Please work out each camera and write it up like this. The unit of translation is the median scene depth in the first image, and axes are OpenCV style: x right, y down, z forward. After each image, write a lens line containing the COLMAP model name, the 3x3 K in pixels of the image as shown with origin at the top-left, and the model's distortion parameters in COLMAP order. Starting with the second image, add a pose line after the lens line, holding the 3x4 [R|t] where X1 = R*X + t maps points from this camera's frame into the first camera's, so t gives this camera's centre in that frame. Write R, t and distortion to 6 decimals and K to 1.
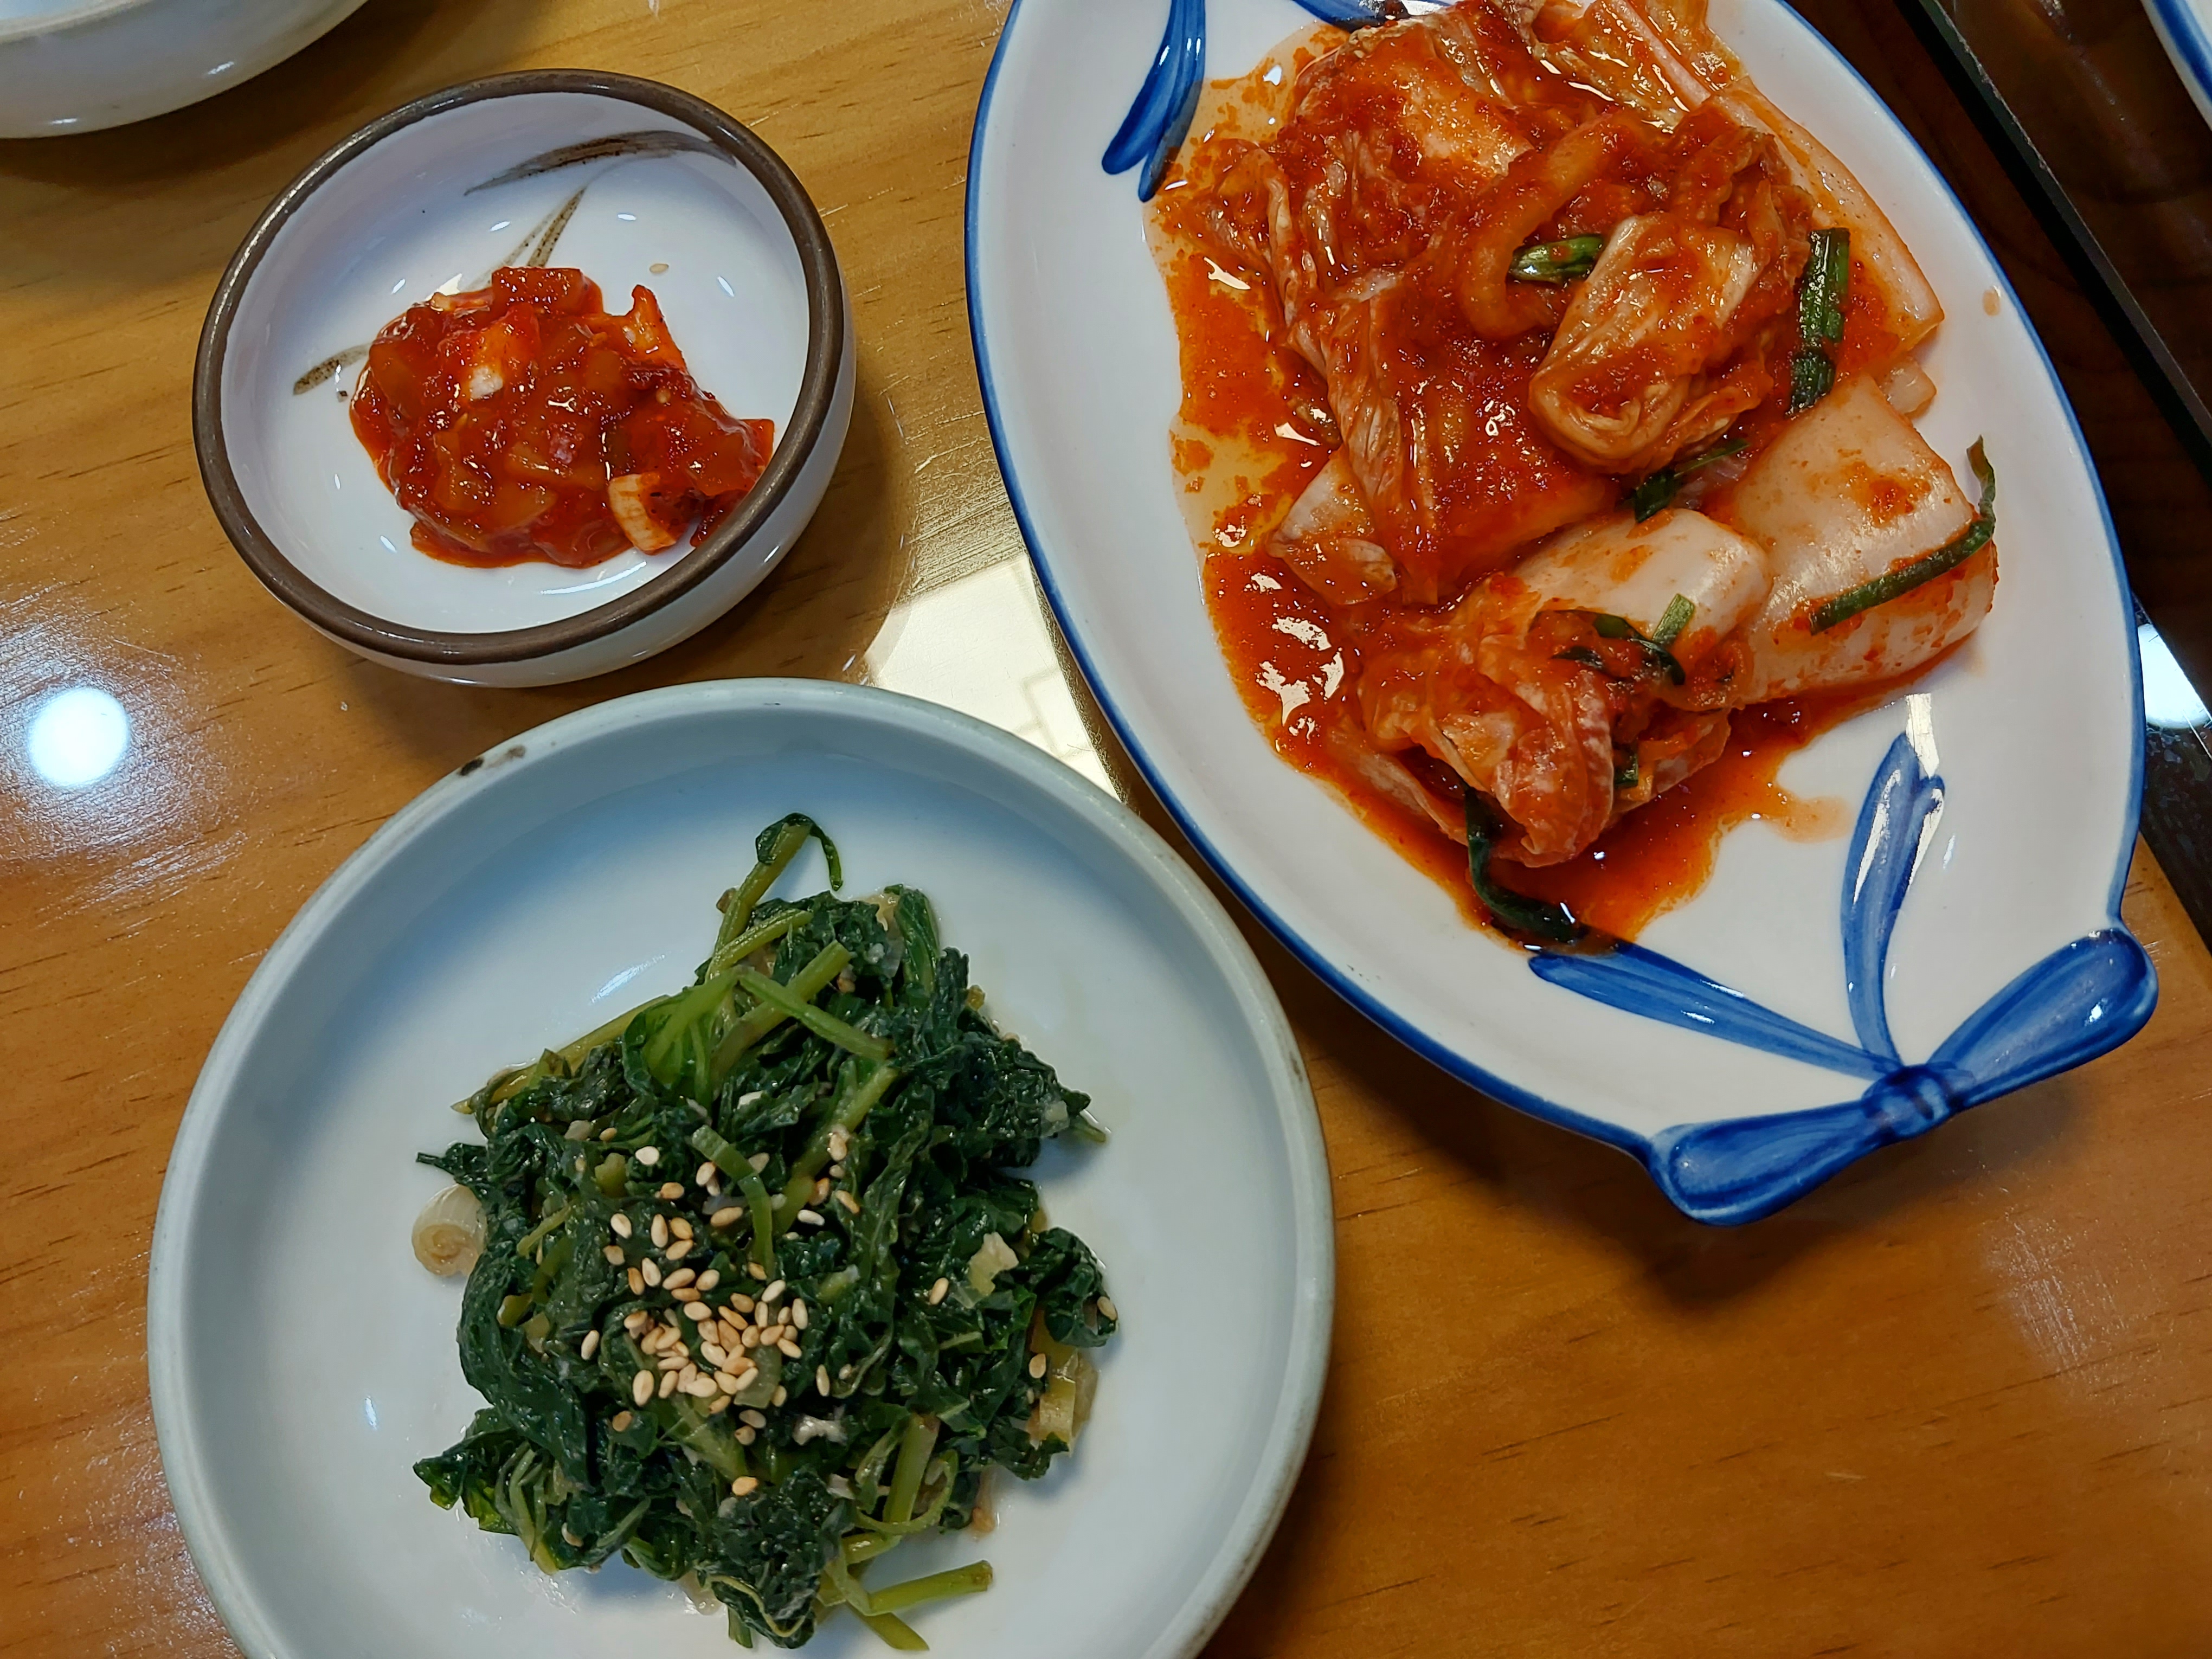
lens RADIAL K [[1779.7, 0, 1141.8], [0, 1779.7, 832.4], [0, 0, 1]] dist [0.010180, -0.010561]
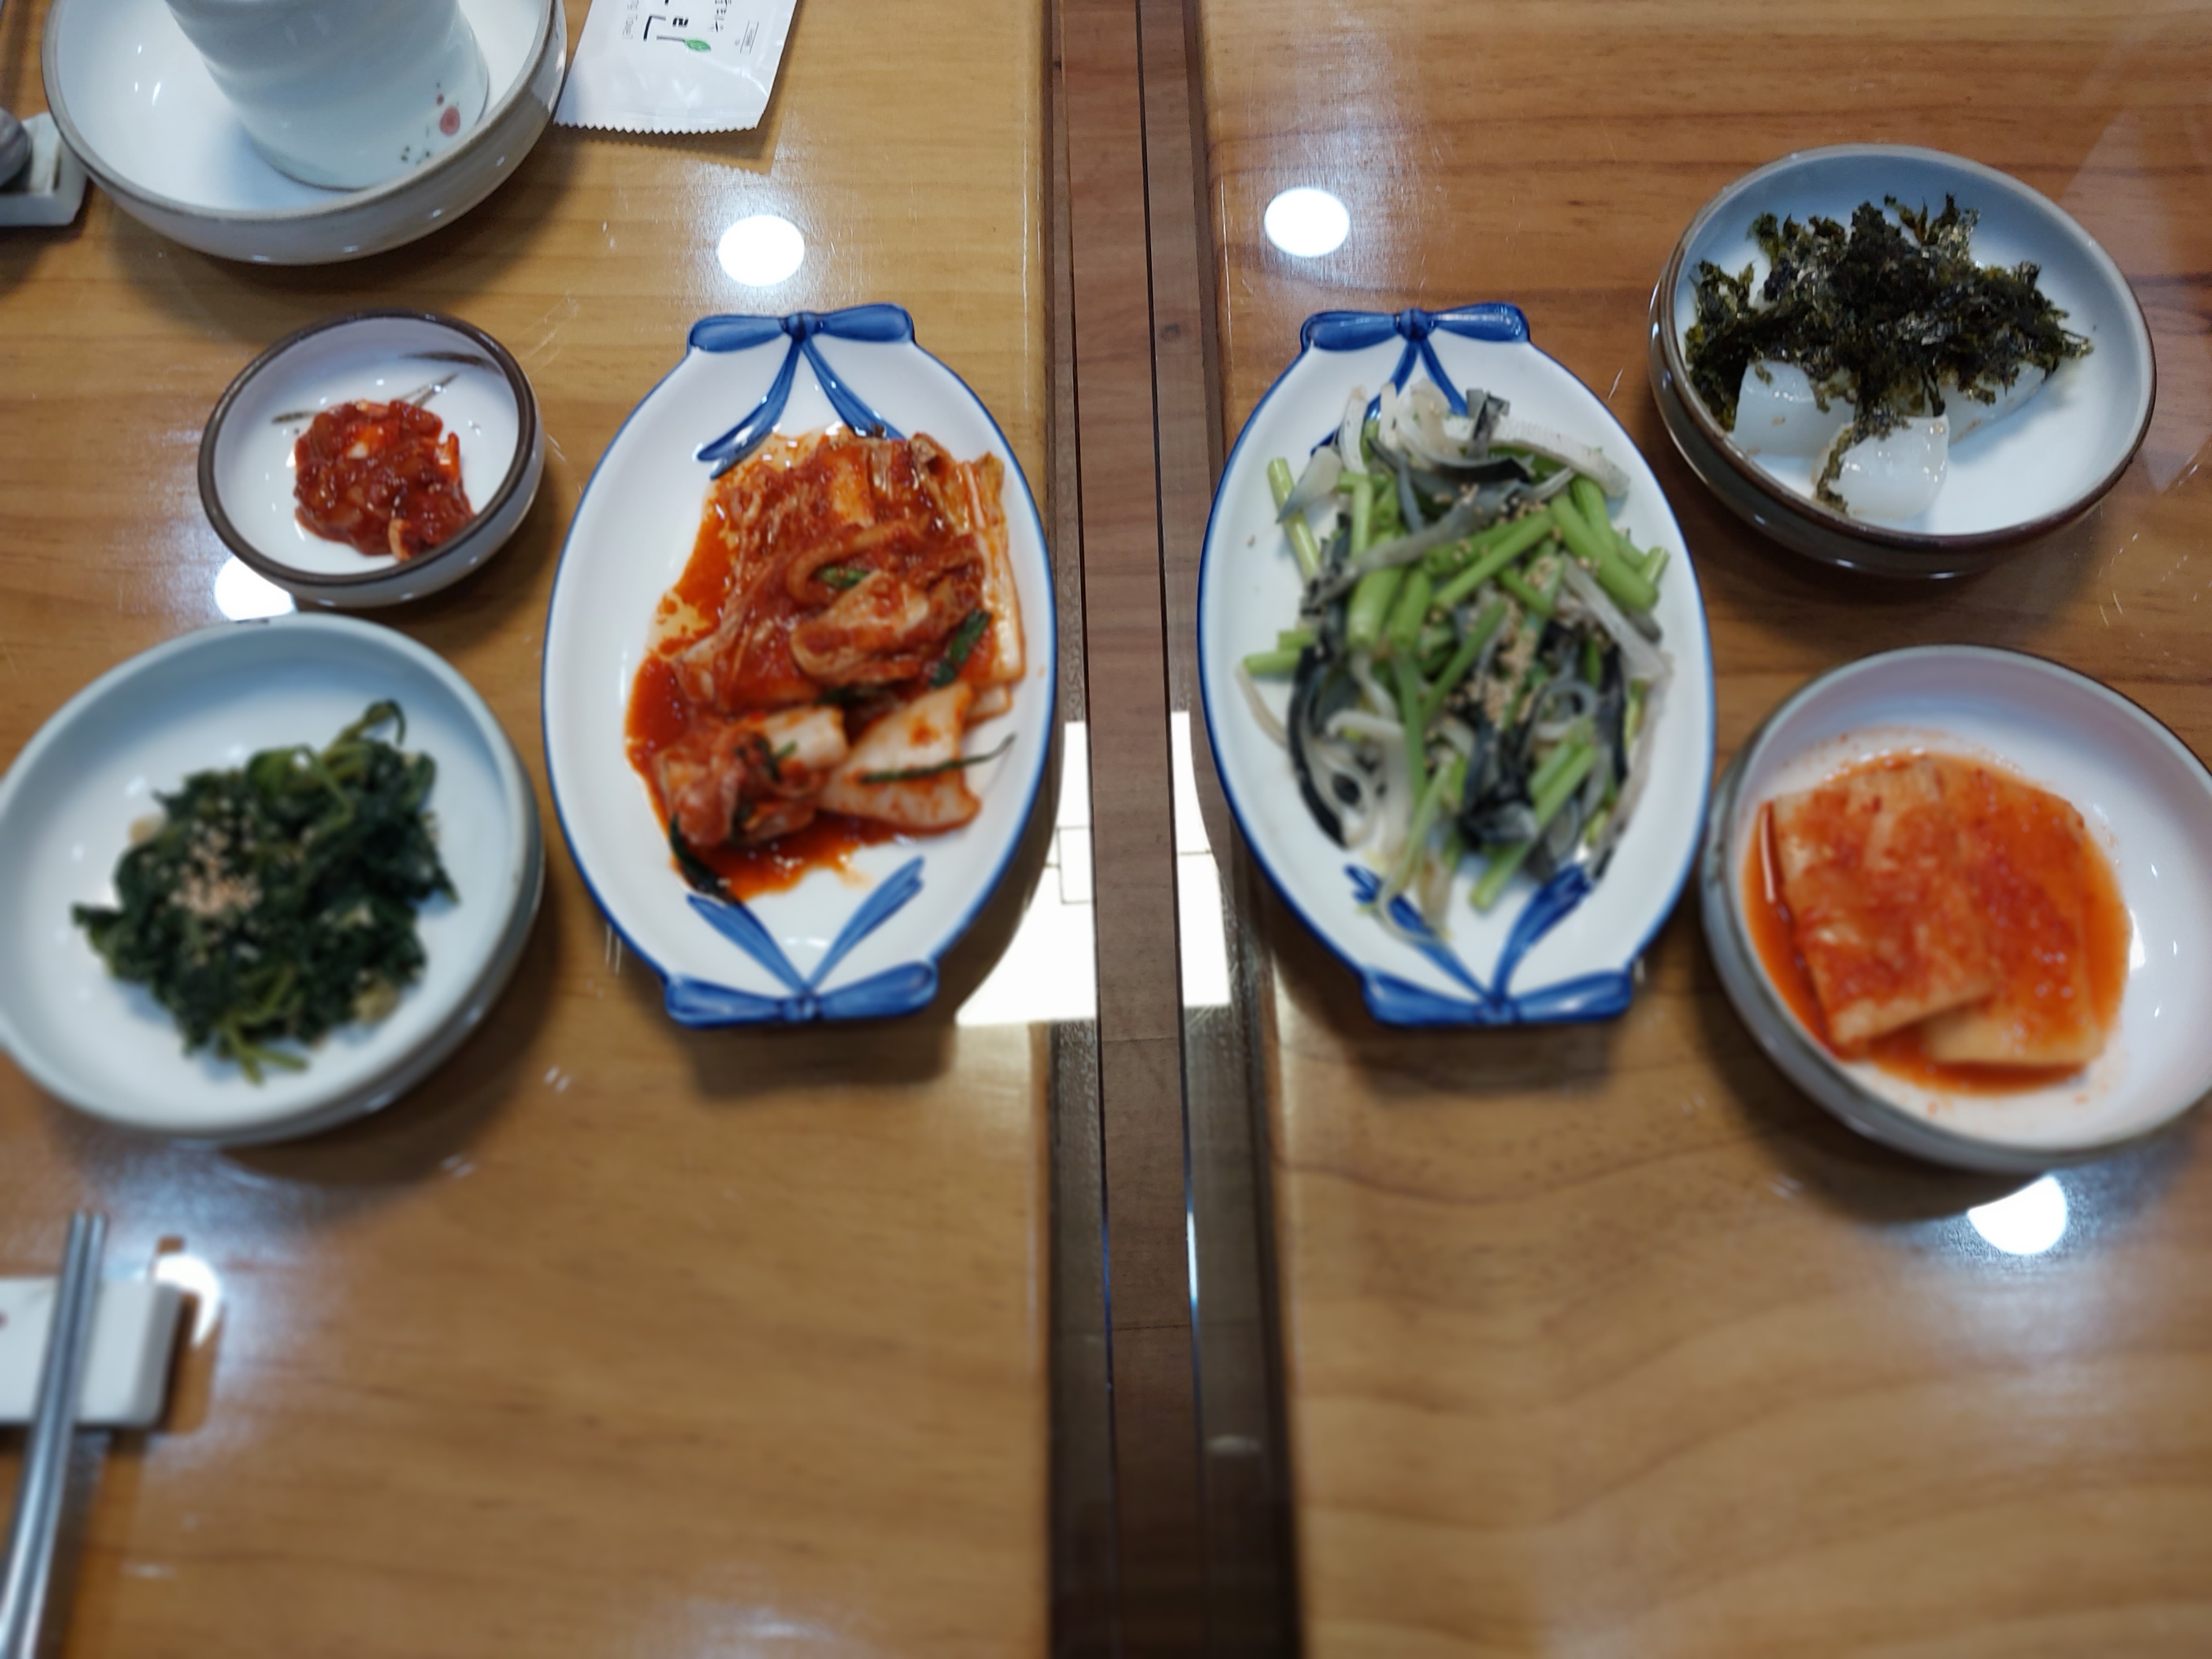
lens RADIAL K [[1779.7, 0, 1141.8], [0, 1779.7, 832.4], [0, 0, 1]] dist [0.010180, -0.010561]
pose [[0.934772, 0.348292, -0.069951, 0.794391], [-0.353726, 0.930751, -0.092633, 0.013979], [0.032844, 0.111335, 0.993240, -0.958533]]
